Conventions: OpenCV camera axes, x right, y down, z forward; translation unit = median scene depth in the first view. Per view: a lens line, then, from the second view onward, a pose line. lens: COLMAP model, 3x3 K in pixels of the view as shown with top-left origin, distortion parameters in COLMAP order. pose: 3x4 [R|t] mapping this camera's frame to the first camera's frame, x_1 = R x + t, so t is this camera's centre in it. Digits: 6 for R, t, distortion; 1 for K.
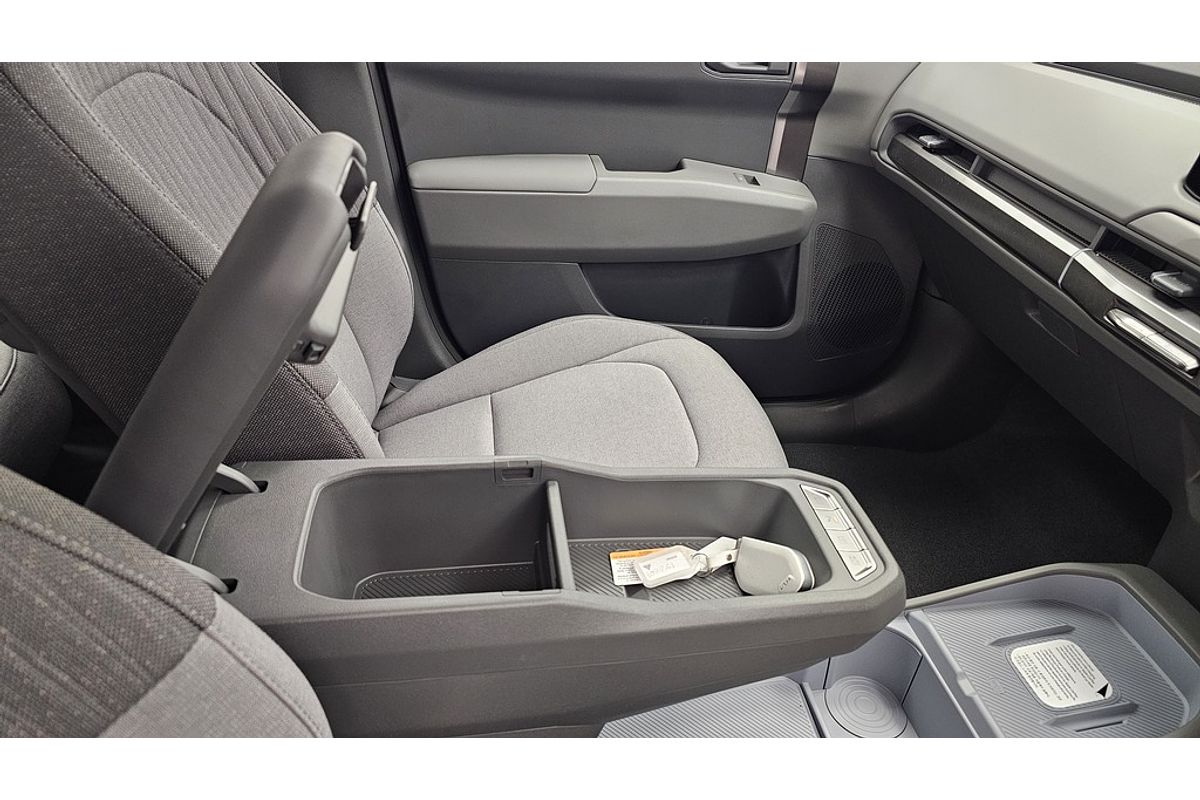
lens RADIAL K [[805.3, 0, 582.5], [0, 805.3, 403.1], [0, 0, 1]] dist [0.049835, -0.042929]
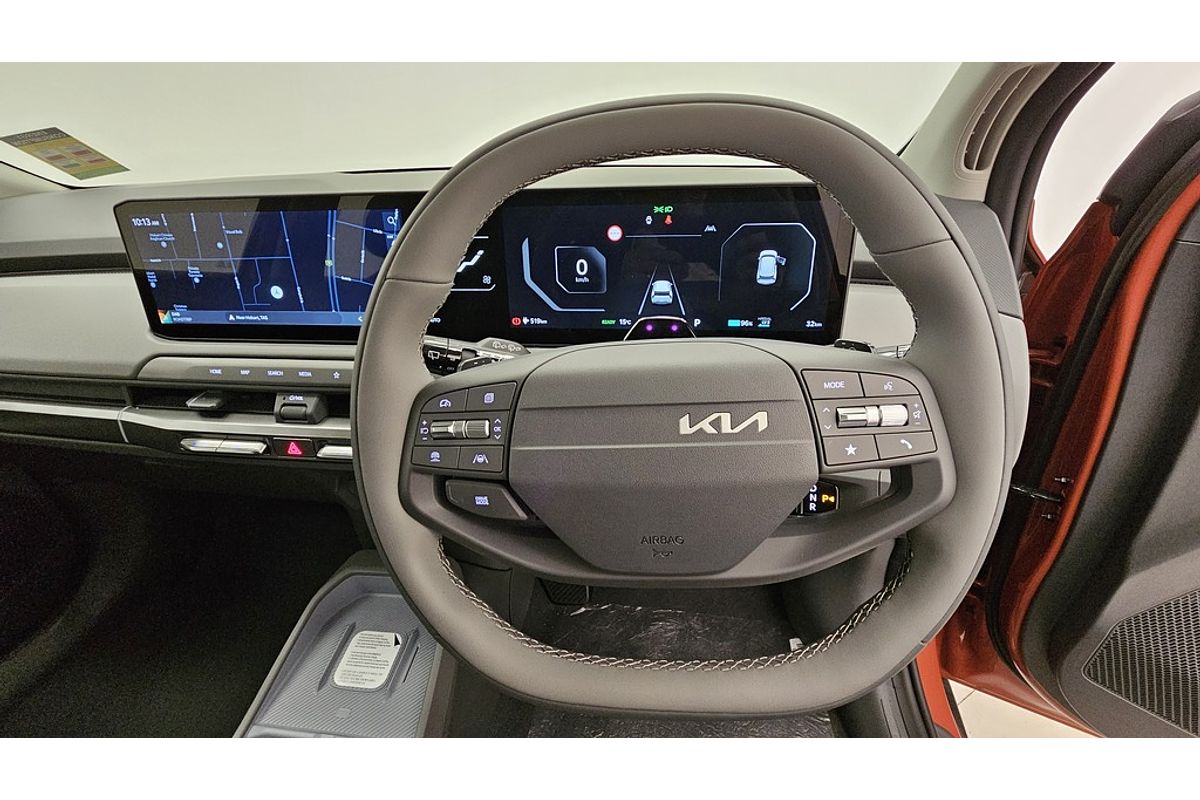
lens RADIAL K [[493.6, 0, 608.9], [0, 493.6, 397.9], [0, 0, 1]] dist [-0.004736, 0.000660]
pose [[0.251285, -0.501876, 0.827633, 0.171463], [0.555462, 0.775026, 0.301326, -0.023589], [-0.792665, 0.384000, 0.473525, 0.098372]]
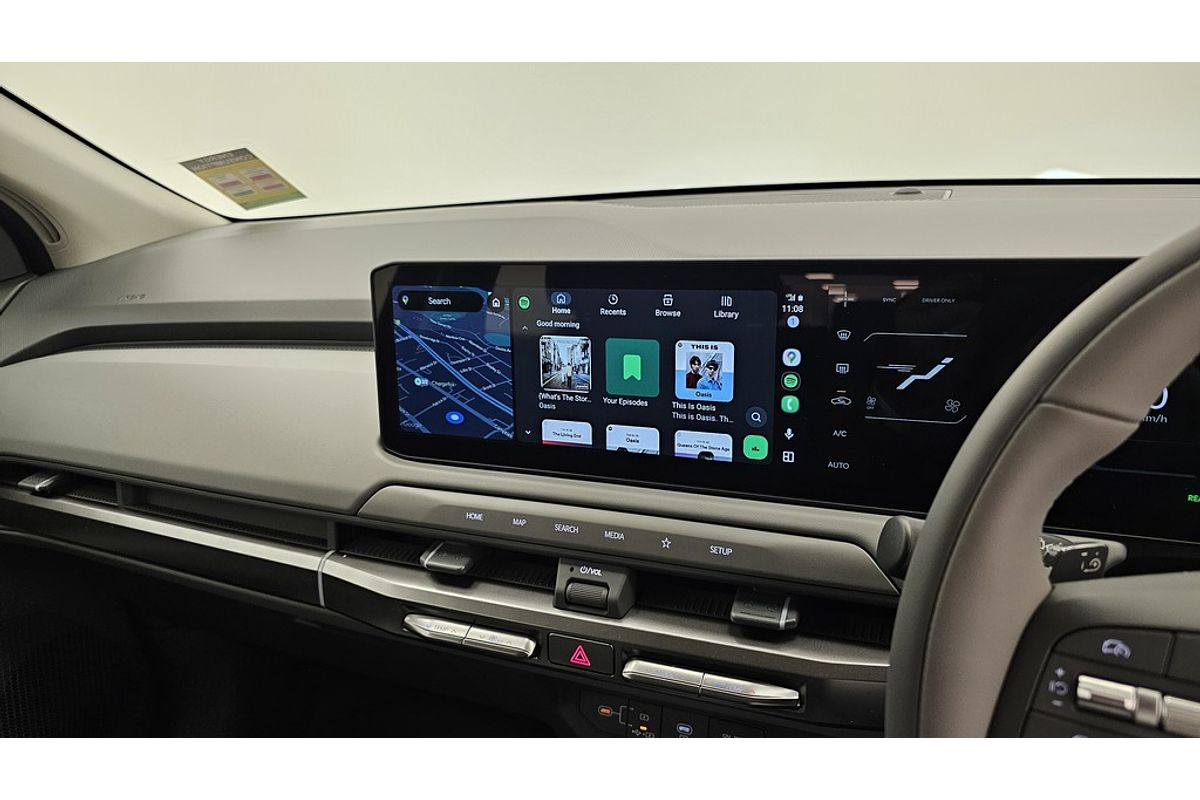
lens RADIAL K [[805.3, 0, 610.8], [0, 805.3, 398.2], [0, 0, 1]] dist [0.049835, -0.042929]
pose [[0.491517, -0.360120, 0.792922, 0.147808], [0.543433, 0.838306, 0.043868, -0.153832], [-0.680509, 0.409337, 0.607743, 0.222057]]
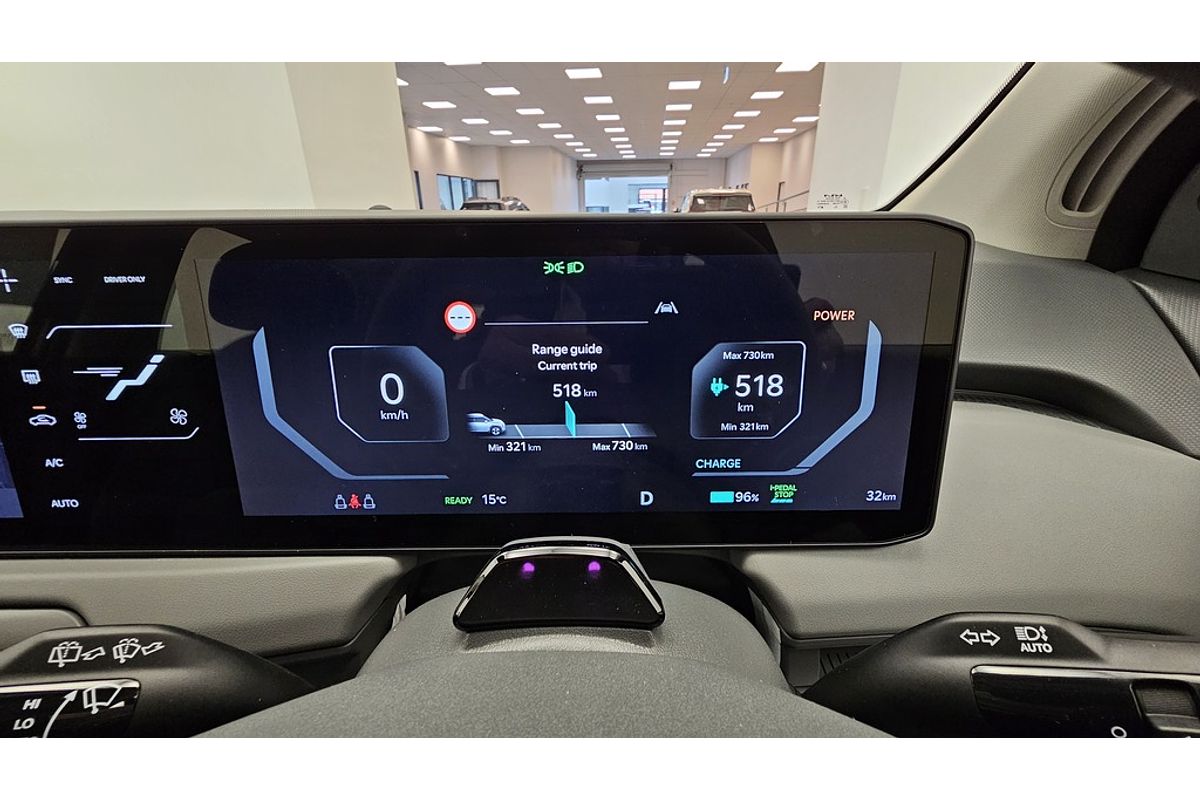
lens RADIAL K [[493.6, 0, 612.4], [0, 493.6, 396.1], [0, 0, 1]] dist [-0.004736, 0.000660]
pose [[0.125788, -0.411667, 0.902611, 0.418159], [0.542787, 0.790135, 0.284726, -0.000810], [-0.830397, 0.454111, 0.322837, 0.143486]]
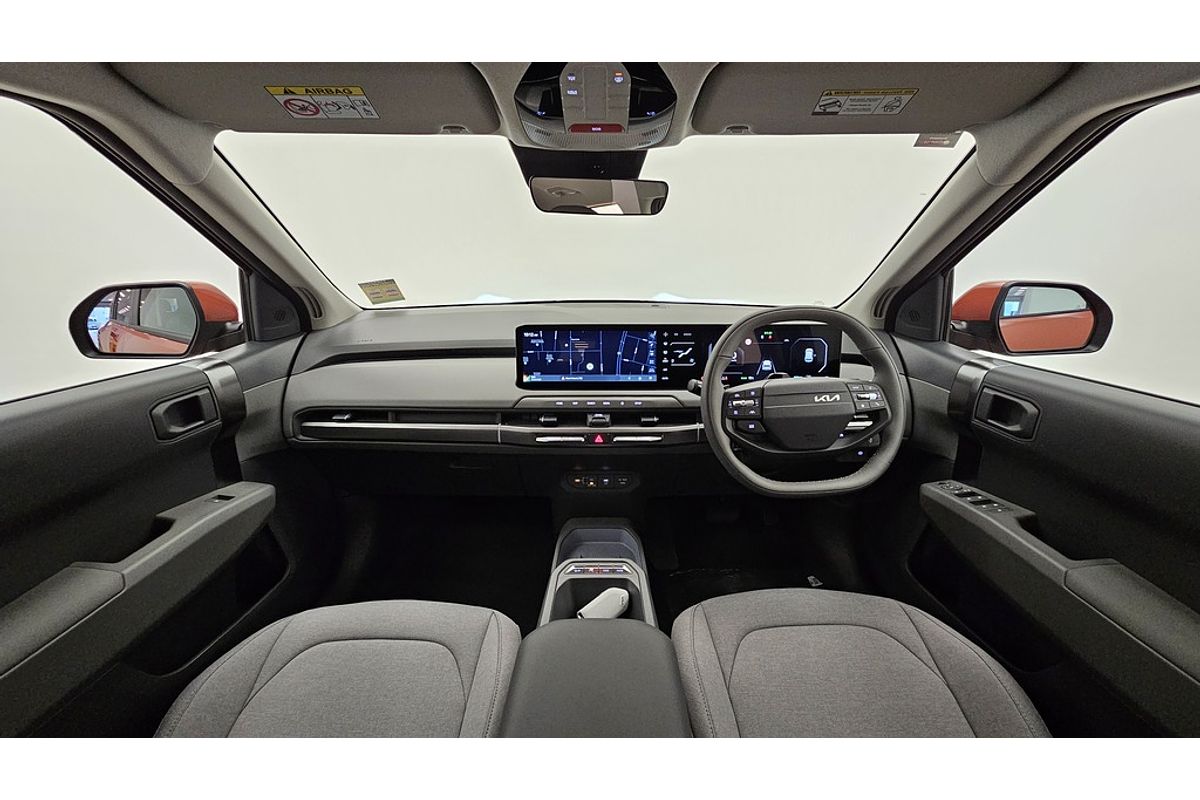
lens RADIAL K [[493.6, 0, 603.7], [0, 493.6, 399.7], [0, 0, 1]] dist [-0.004736, 0.000660]
pose [[0.123597, -0.344183, 0.930732, -0.457561], [0.537924, 0.811401, 0.228620, -0.307835], [-0.833884, 0.472406, 0.285431, 0.257324]]
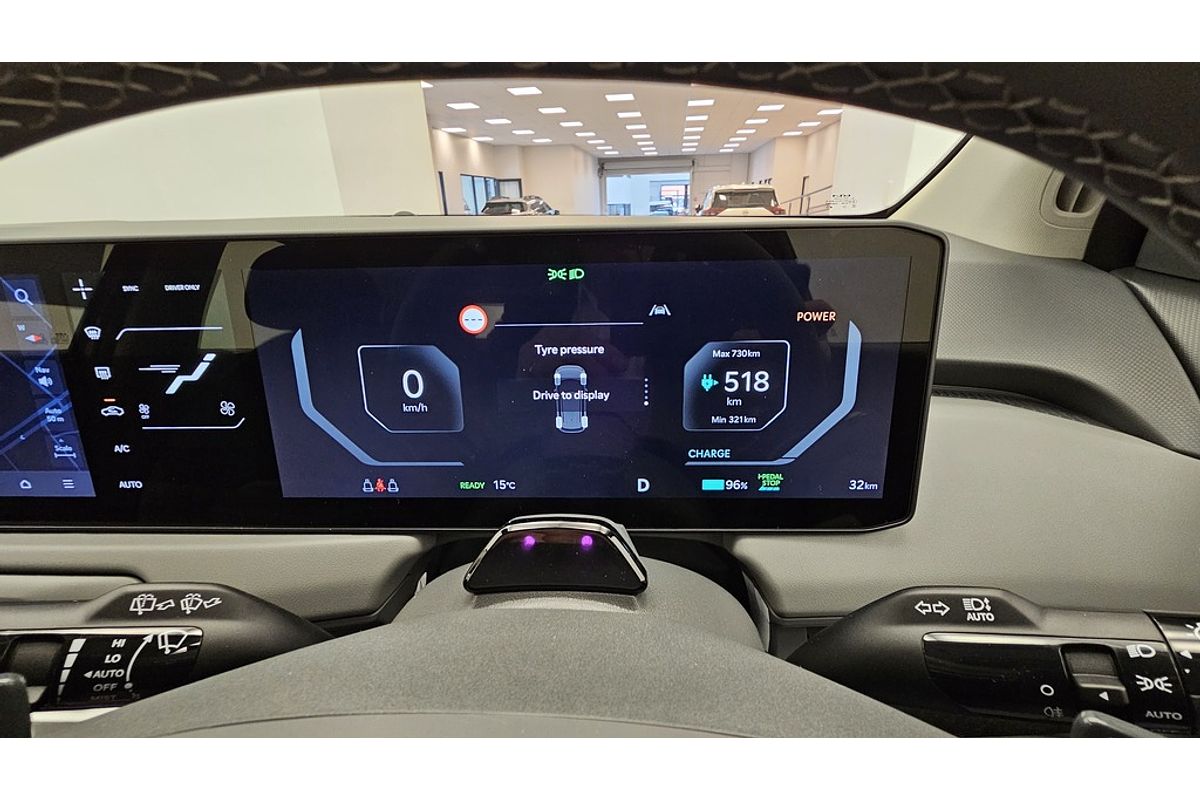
lens RADIAL K [[493.6, 0, 612.9], [0, 493.6, 396.3], [0, 0, 1]] dist [-0.004736, 0.000660]
pose [[0.164698, -0.416166, 0.894249, 0.402036], [0.552697, 0.789861, 0.265793, 0.000339], [-0.816946, 0.450473, 0.360102, 0.129521]]
